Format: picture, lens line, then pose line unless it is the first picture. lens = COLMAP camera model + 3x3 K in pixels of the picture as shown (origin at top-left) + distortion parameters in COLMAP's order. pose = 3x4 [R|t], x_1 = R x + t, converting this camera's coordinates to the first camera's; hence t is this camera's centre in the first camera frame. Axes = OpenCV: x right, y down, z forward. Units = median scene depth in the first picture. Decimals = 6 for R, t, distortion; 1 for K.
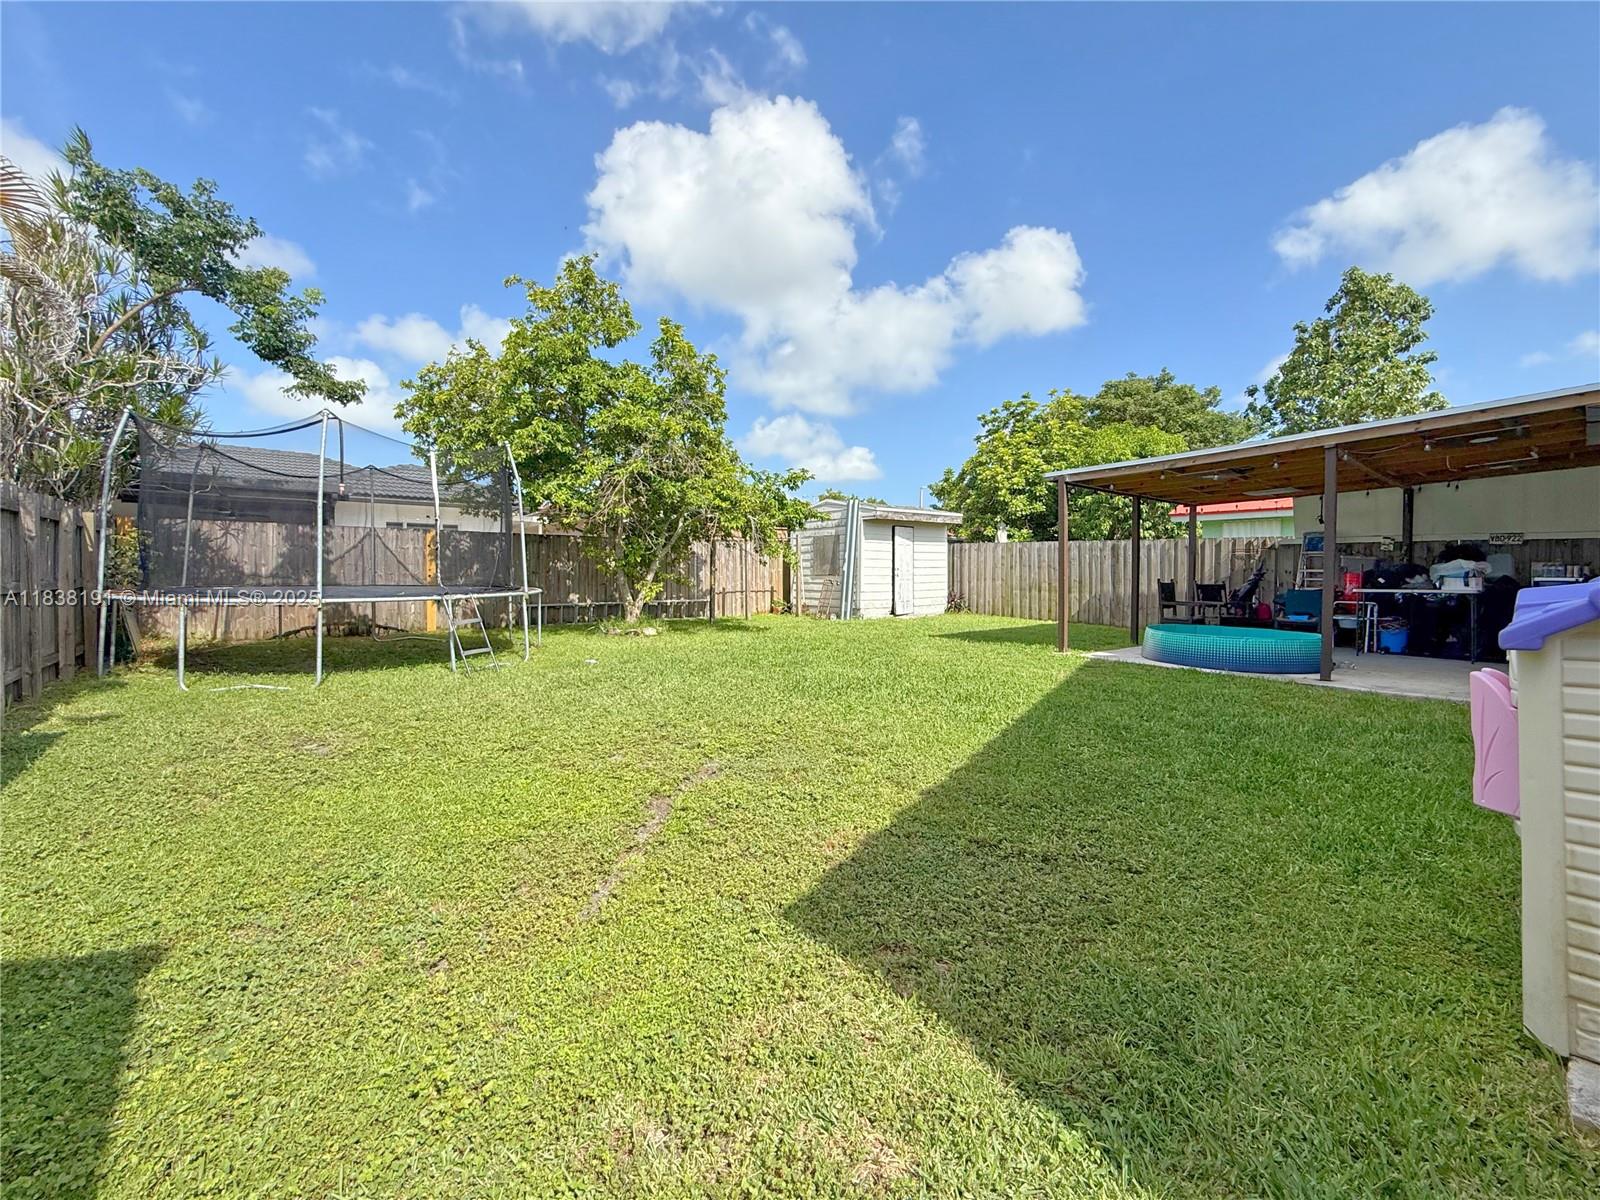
lens RADIAL K [[648.7, 0, 800.0], [0, 648.7, 600.0], [0, 0, 1]] dist [0.022190, -0.000004]
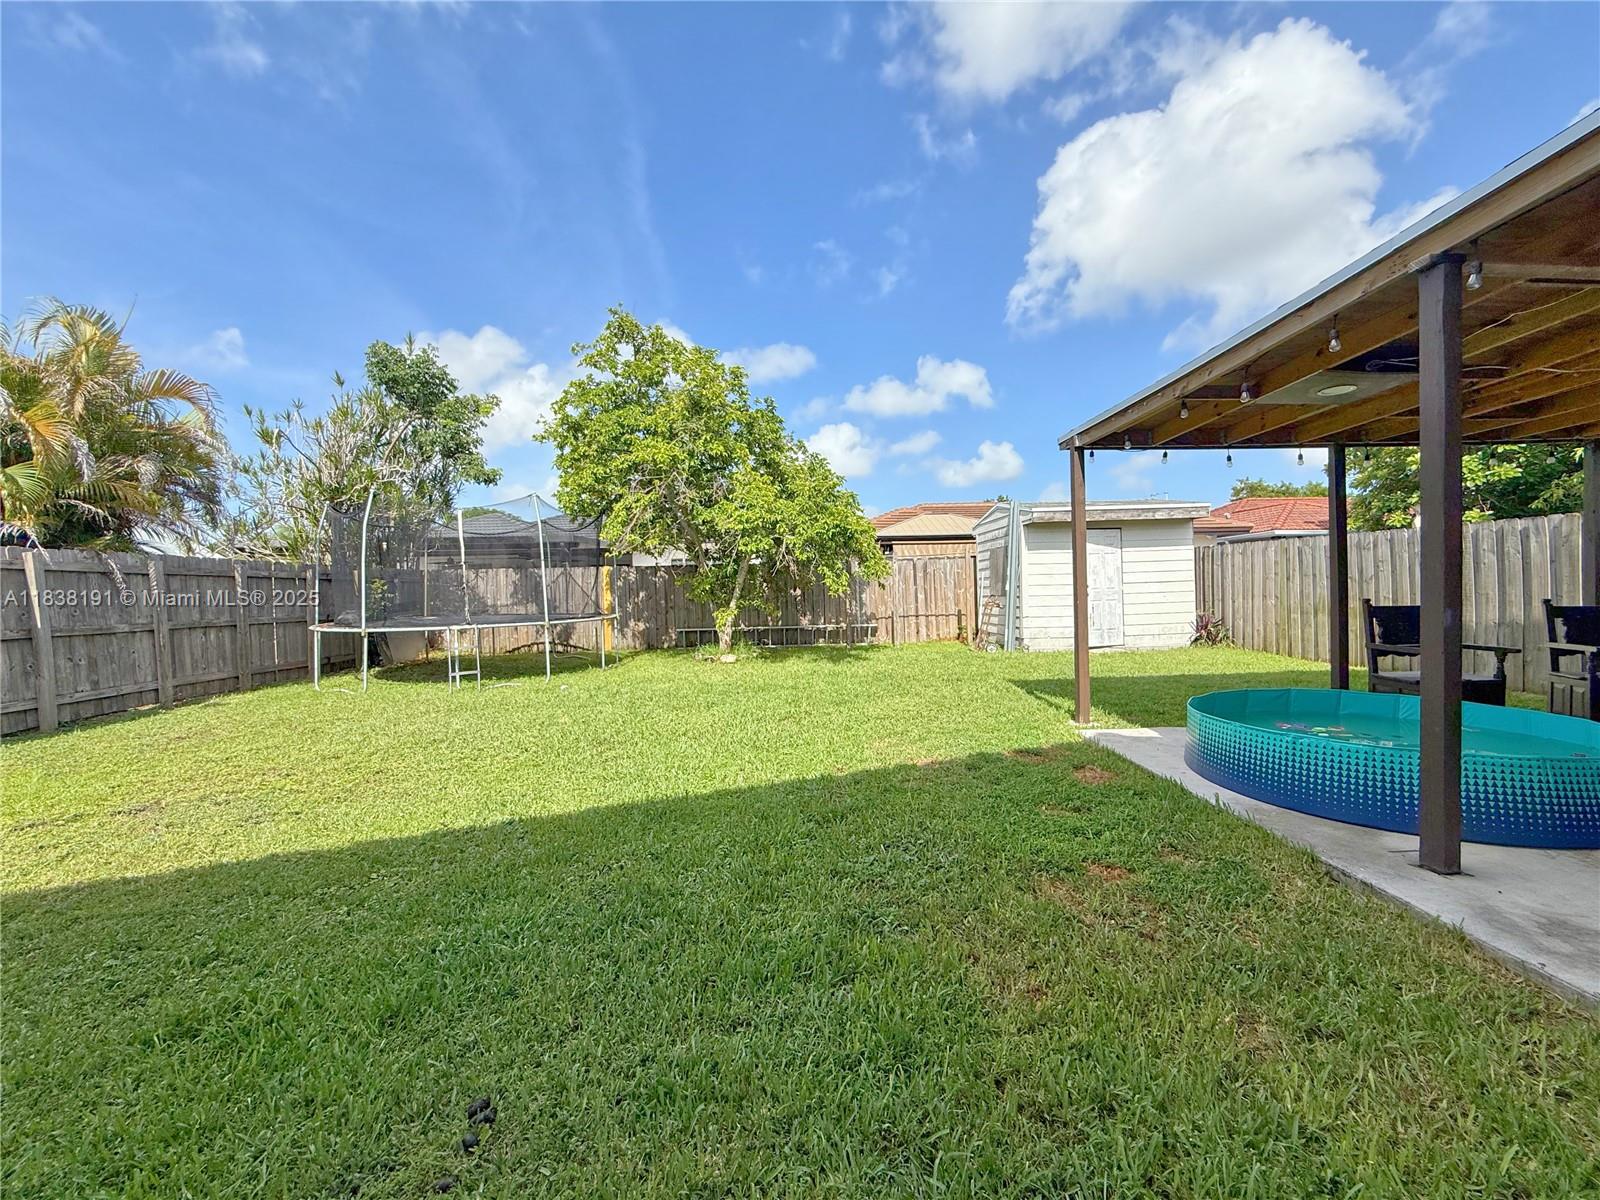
lens RADIAL K [[644.4, 0, 794.7], [0, 644.4, 591.6], [0, 0, 1]] dist [0.002277, -0.000179]
pose [[0.790565, -0.023650, -0.611921, 0.334415], [-0.000743, 0.999216, -0.039579, -0.011312], [0.612378, 0.031744, 0.789928, 0.200958]]
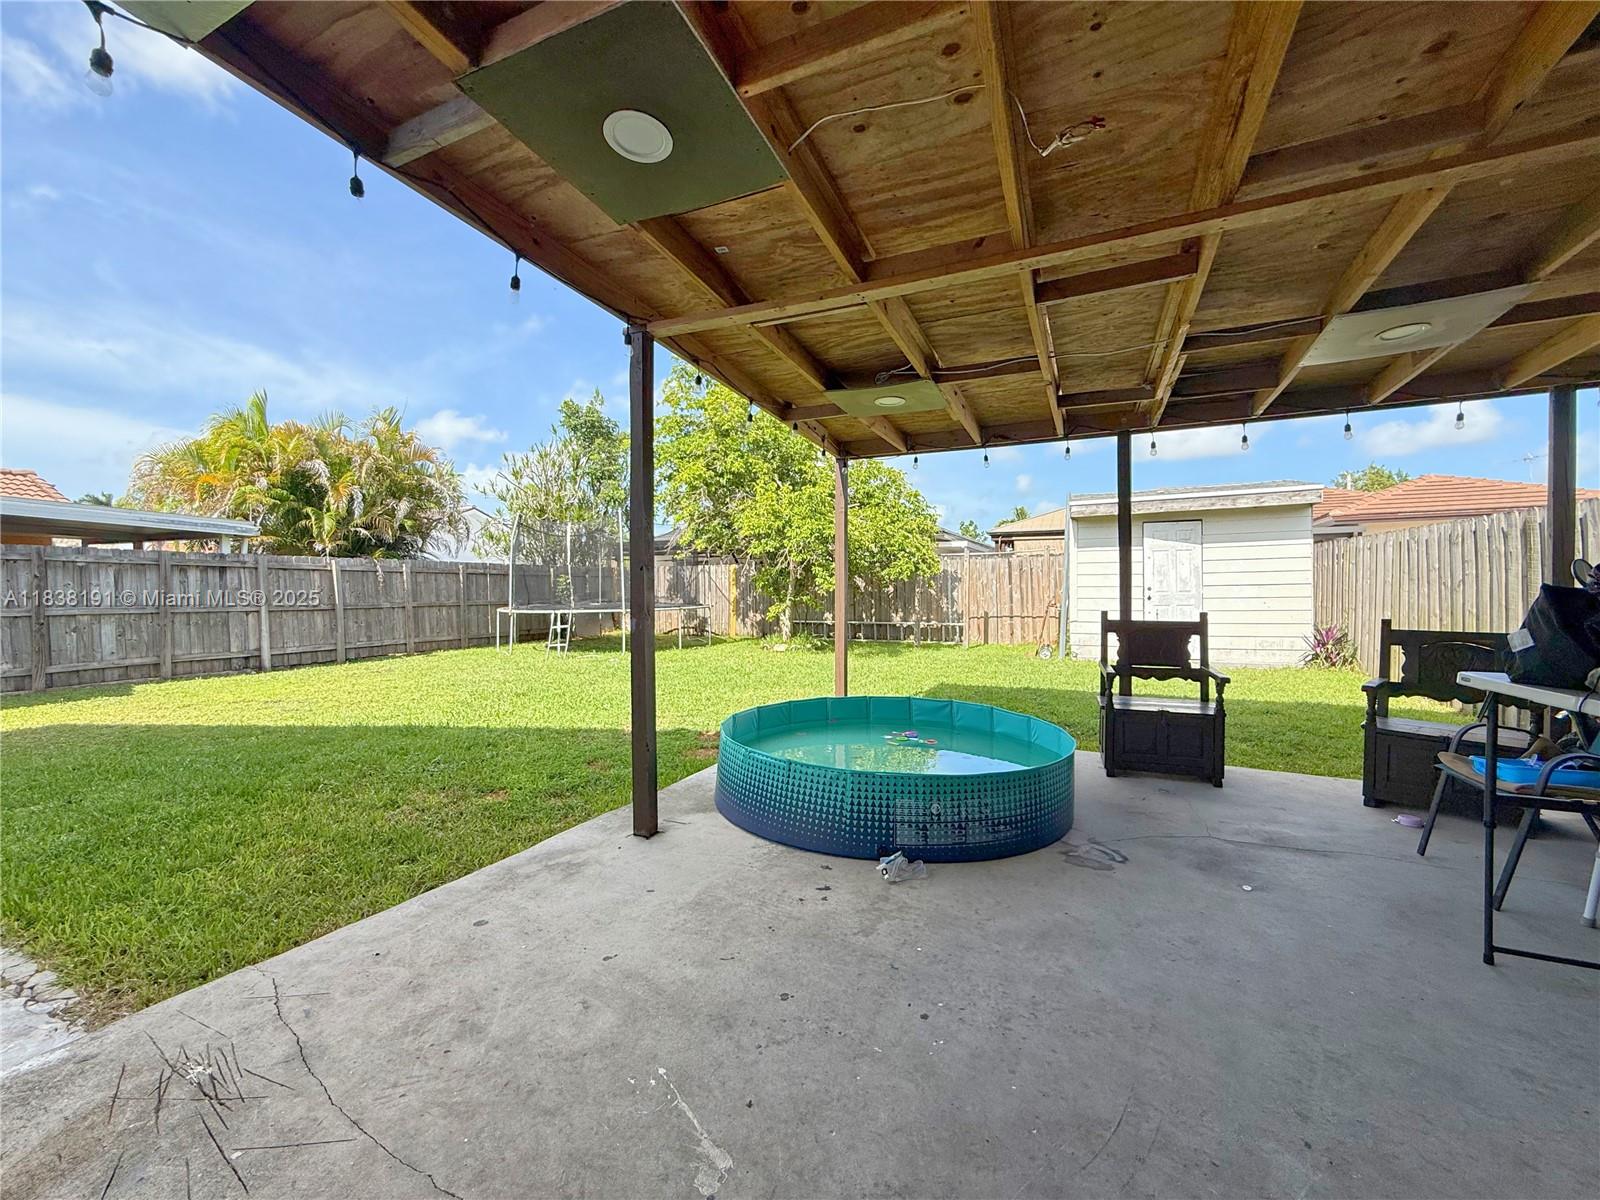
lens RADIAL K [[644.4, 0, 794.7], [0, 644.4, 591.6], [0, 0, 1]] dist [0.002277, -0.000179]
pose [[0.416977, -0.005489, -0.908901, 0.579624], [-0.032343, 0.999259, -0.020872, -0.019230], [0.908342, 0.038100, 0.416490, 0.403440]]
